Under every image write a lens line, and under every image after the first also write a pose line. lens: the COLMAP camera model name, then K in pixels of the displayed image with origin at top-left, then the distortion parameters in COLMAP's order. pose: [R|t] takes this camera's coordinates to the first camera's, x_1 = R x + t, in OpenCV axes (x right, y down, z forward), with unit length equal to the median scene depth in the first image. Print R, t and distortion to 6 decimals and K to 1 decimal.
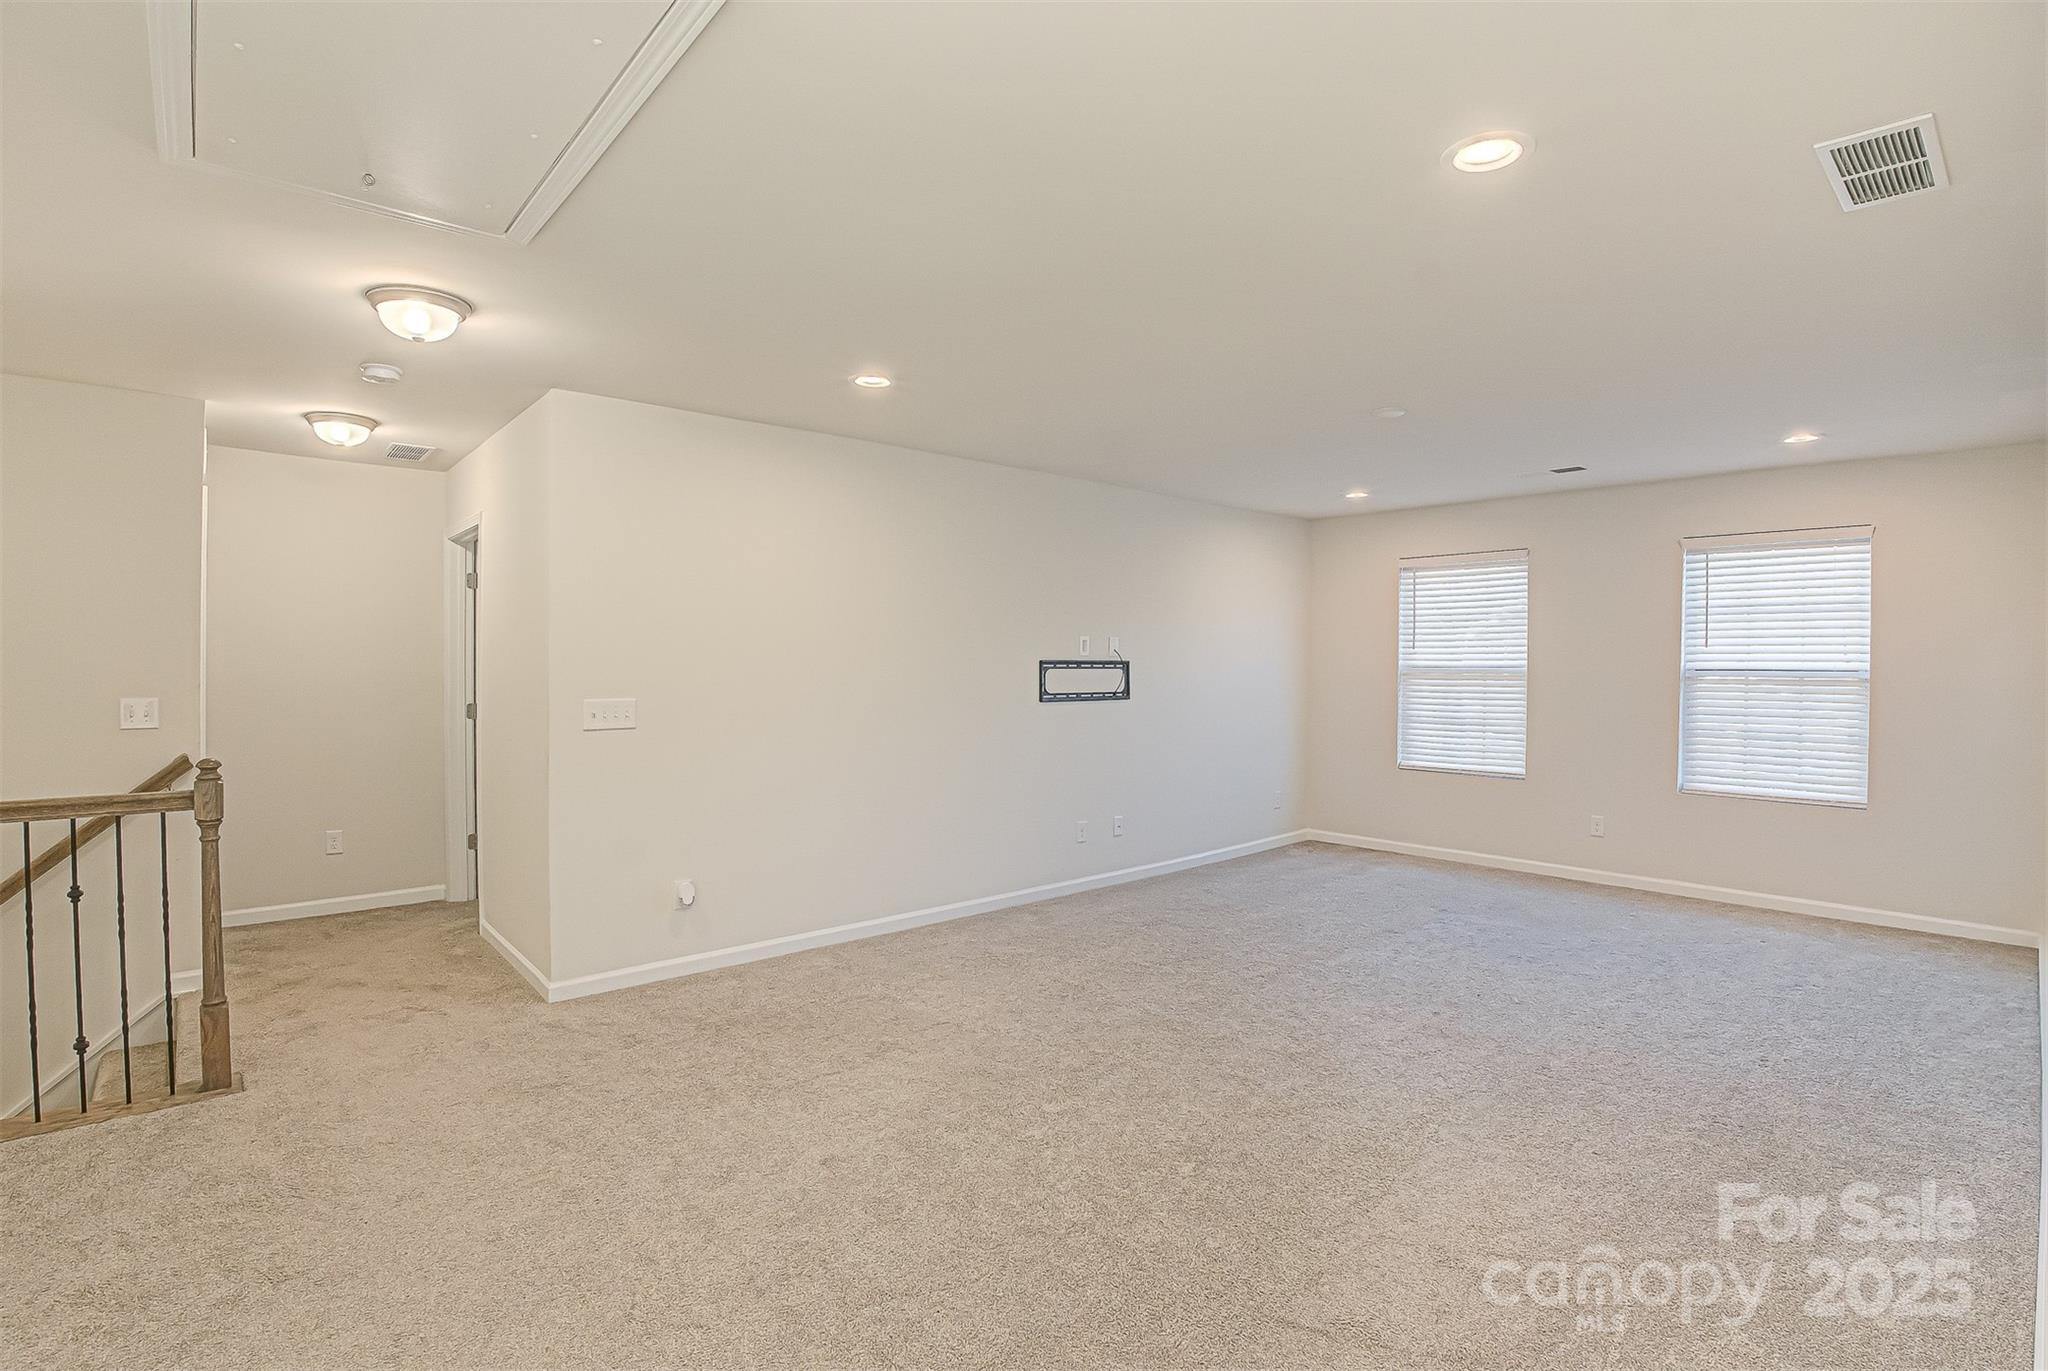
lens RADIAL K [[961.2, 0, 973.5], [0, 961.2, 670.6], [0, 0, 1]] dist [-0.043706, 0.000304]
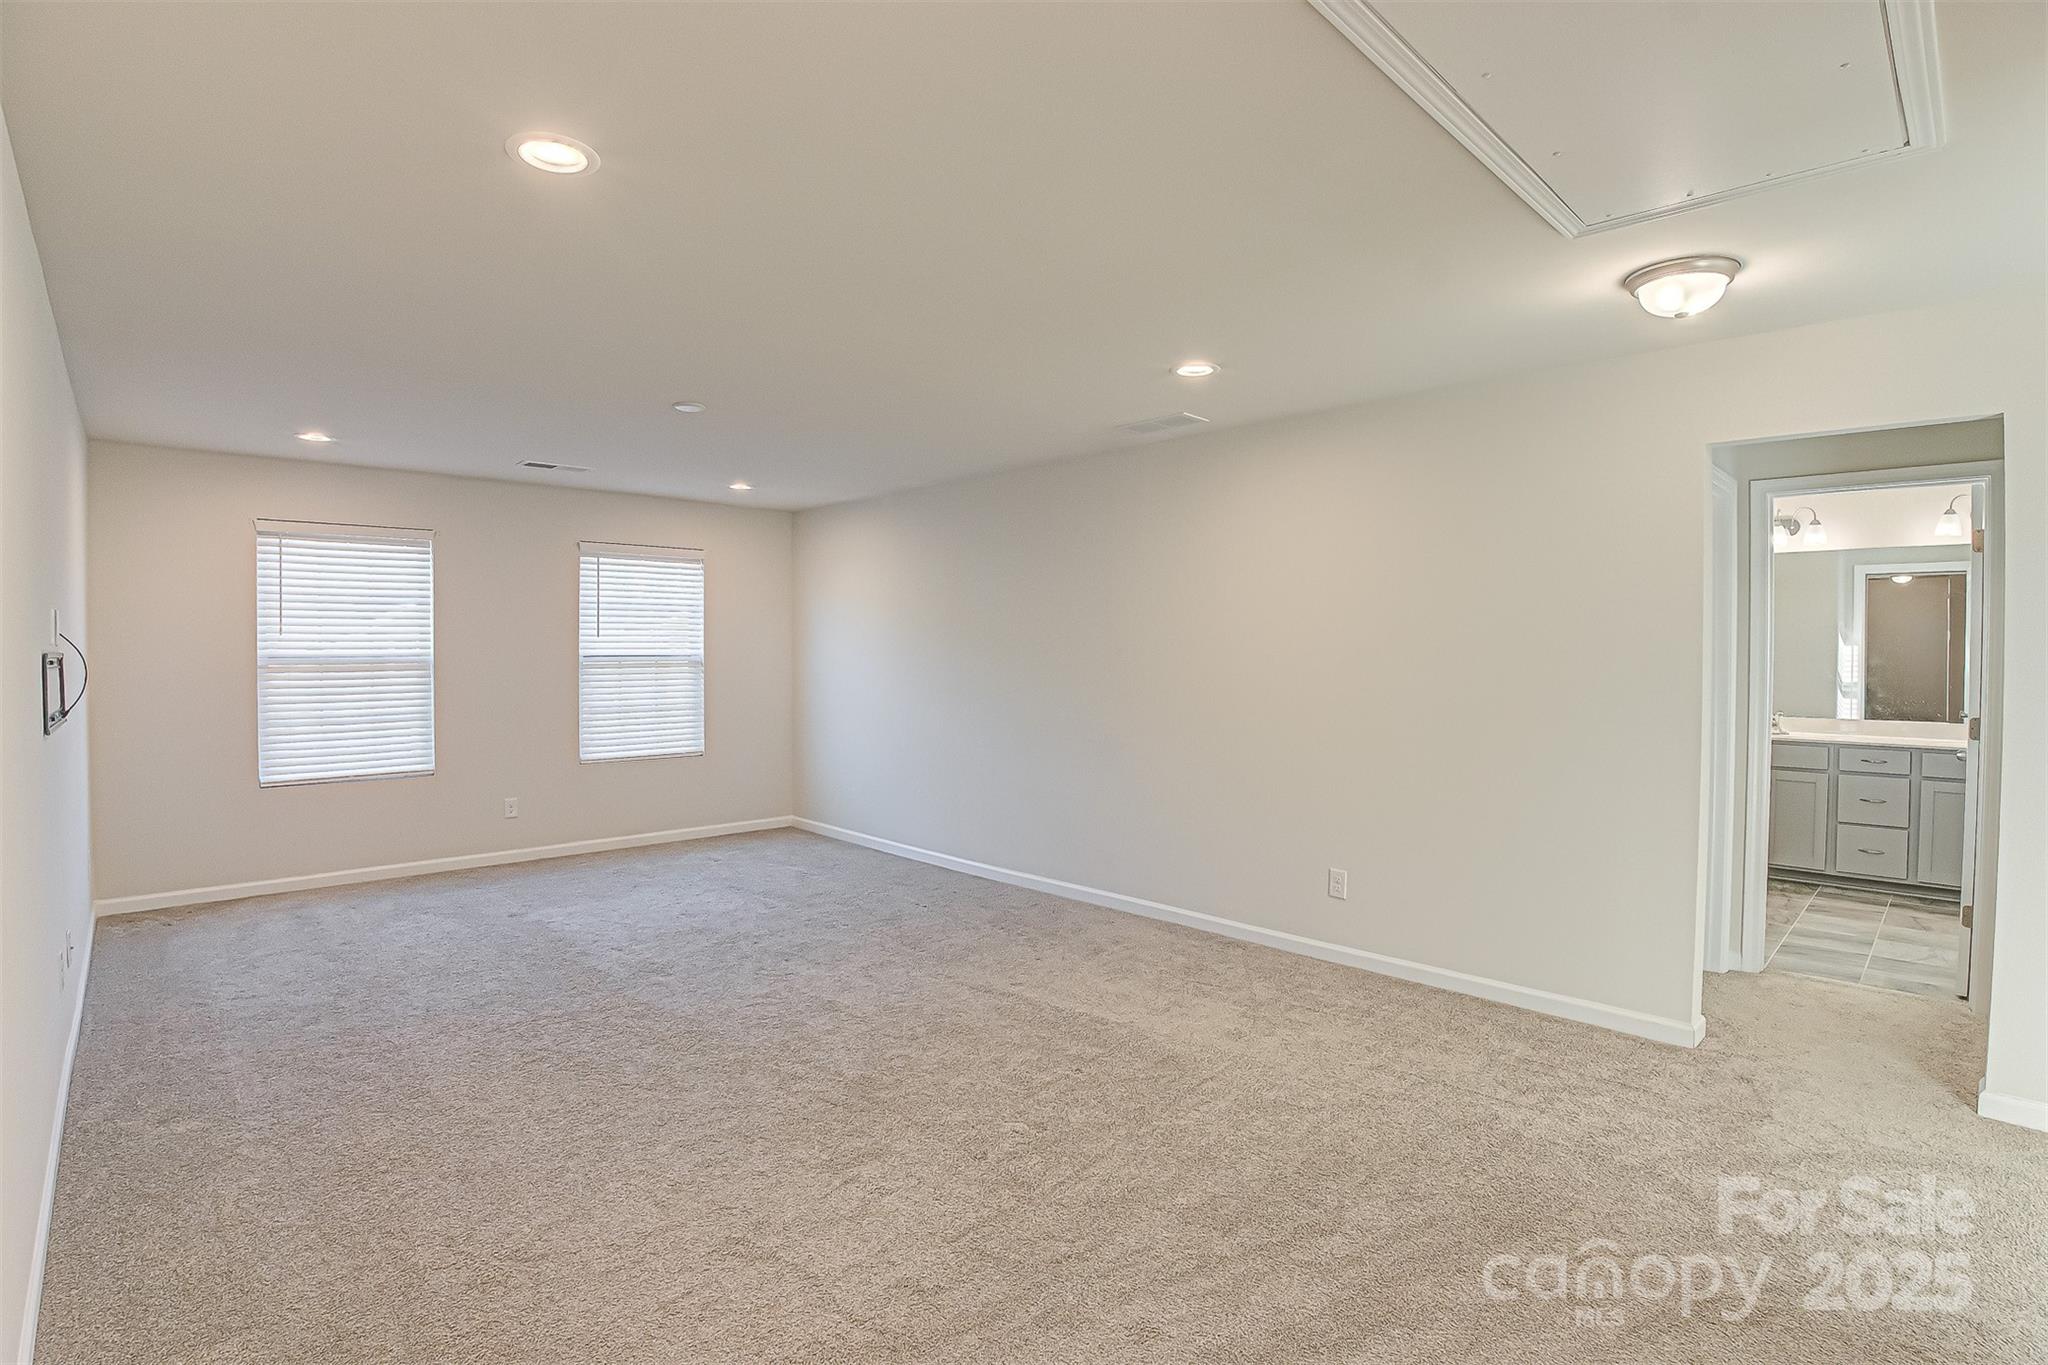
lens RADIAL K [[961.2, 0, 1021.1], [0, 961.2, 668.9], [0, 0, 1]] dist [-0.043706, 0.000304]
pose [[-0.050754, -0.023563, 0.998433, -0.431638], [0.010289, 0.999656, 0.024115, -0.008405], [-0.998658, 0.011497, -0.050494, 0.514617]]
